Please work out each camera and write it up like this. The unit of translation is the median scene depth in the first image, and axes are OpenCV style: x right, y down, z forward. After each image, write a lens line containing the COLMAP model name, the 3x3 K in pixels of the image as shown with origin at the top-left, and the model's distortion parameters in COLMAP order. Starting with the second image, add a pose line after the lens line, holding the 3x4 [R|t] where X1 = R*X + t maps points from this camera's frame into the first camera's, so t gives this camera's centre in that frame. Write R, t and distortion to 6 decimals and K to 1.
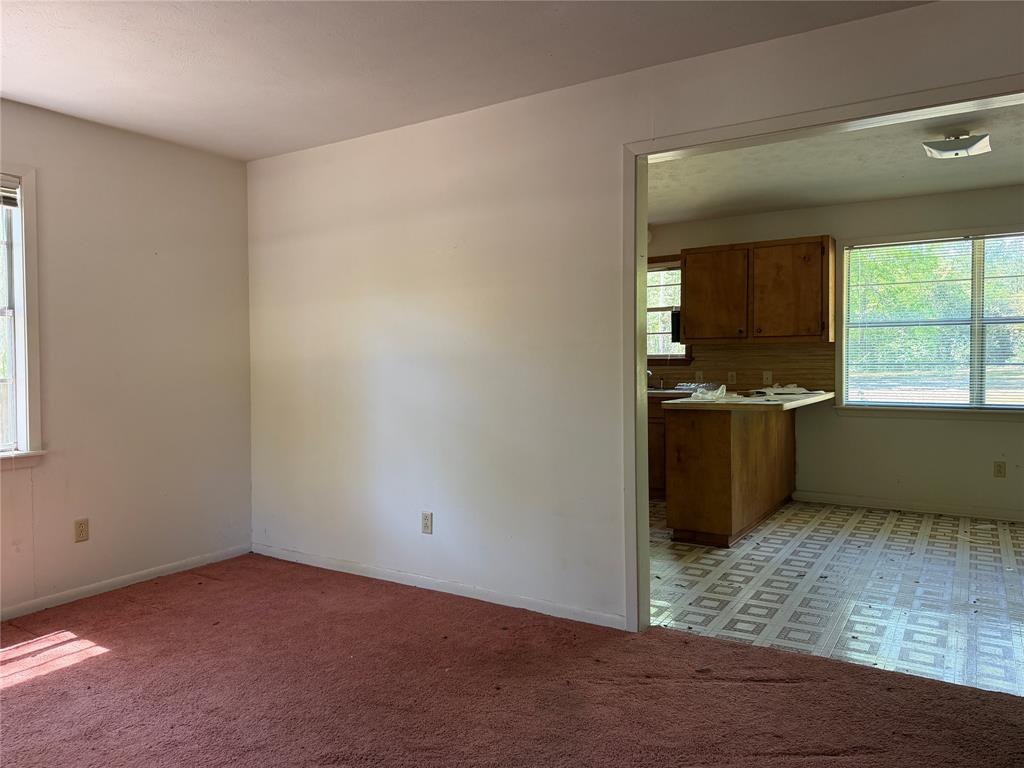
lens RADIAL K [[720.5, 0, 513.3], [0, 720.5, 378.0], [0, 0, 1]] dist [0.076575, -0.103218]
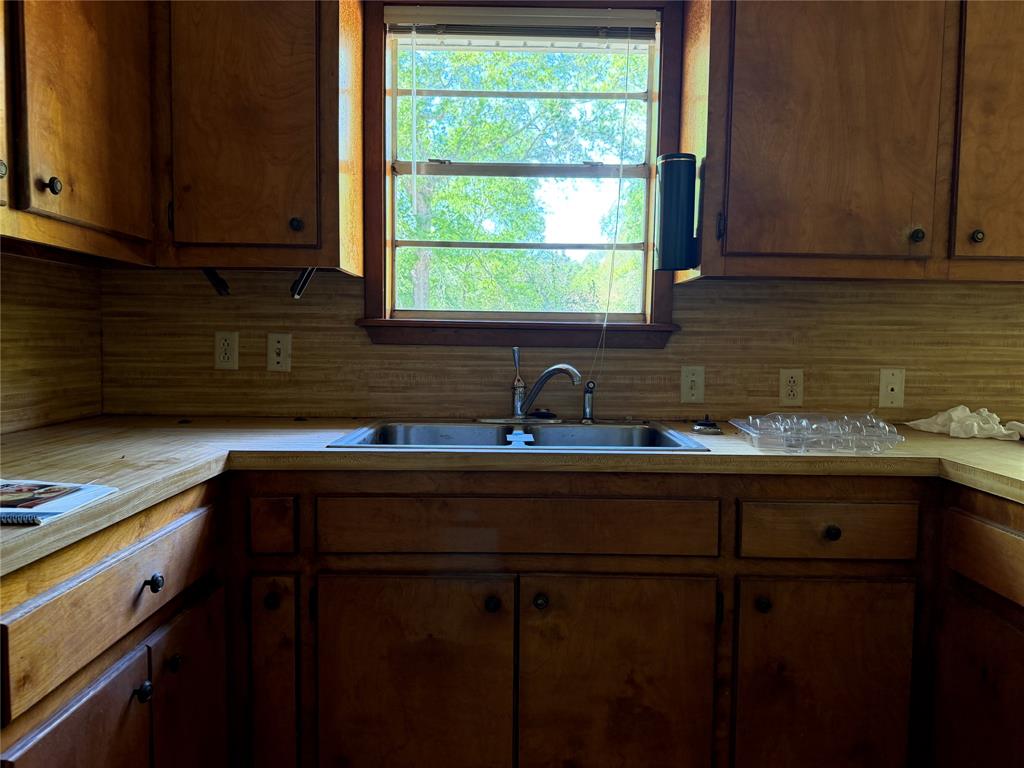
lens RADIAL K [[715.3, 0, 512.0], [0, 715.3, 384.0], [0, 0, 1]] dist [0.067161, -0.097134]
pose [[0.842271, -0.013299, 0.538890, 0.014268], [-0.007380, 0.999317, 0.036196, -0.013535], [-0.539003, -0.034464, 0.841598, 0.845061]]
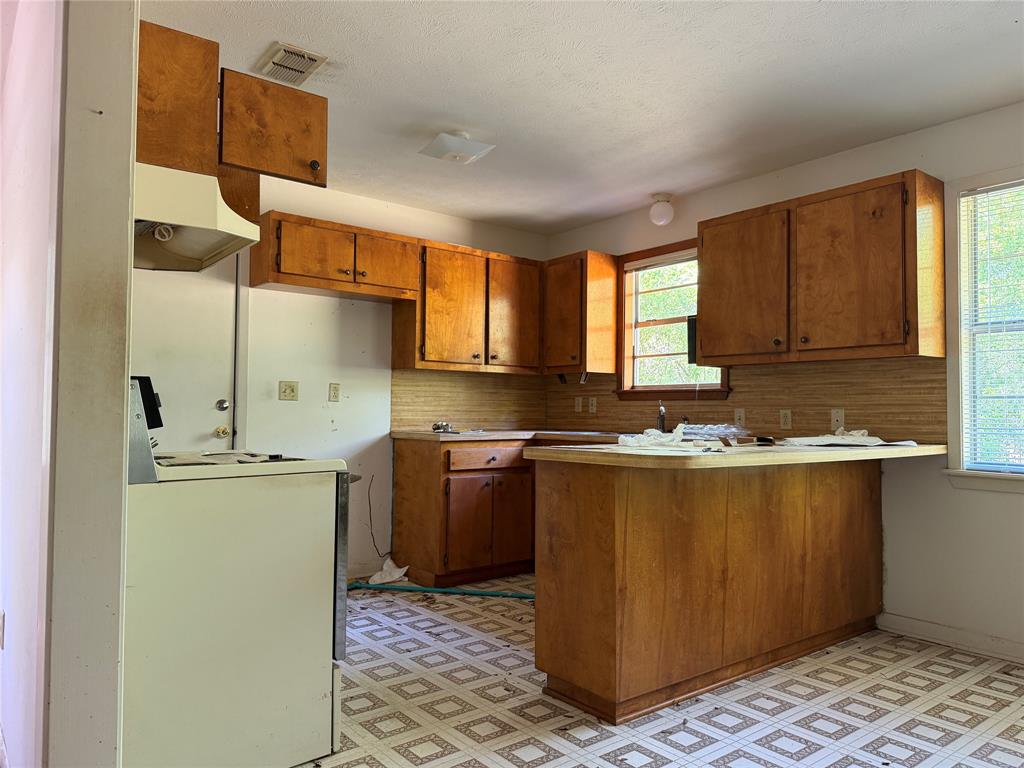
lens RADIAL K [[715.3, 0, 512.0], [0, 715.3, 384.0], [0, 0, 1]] dist [0.067161, -0.097134]
pose [[0.941027, 0.002253, -0.338323, 0.310708], [-0.023161, 0.998061, -0.057776, 0.011912], [0.337536, 0.062204, 0.939255, 0.350801]]
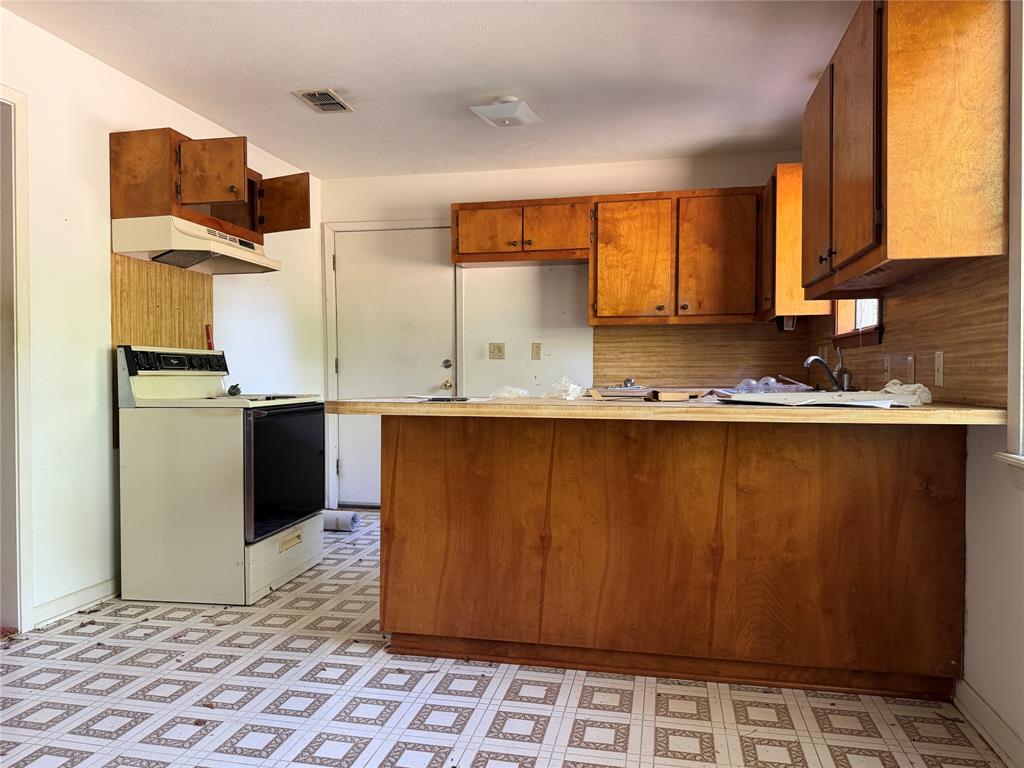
lens RADIAL K [[720.5, 0, 513.3], [0, 720.5, 378.0], [0, 0, 1]] dist [0.076575, -0.103218]
pose [[0.341167, 0.013944, -0.939899, 0.666613], [-0.023276, 0.999709, 0.006382, 0.008283], [0.939715, 0.019700, 0.341392, 0.683483]]
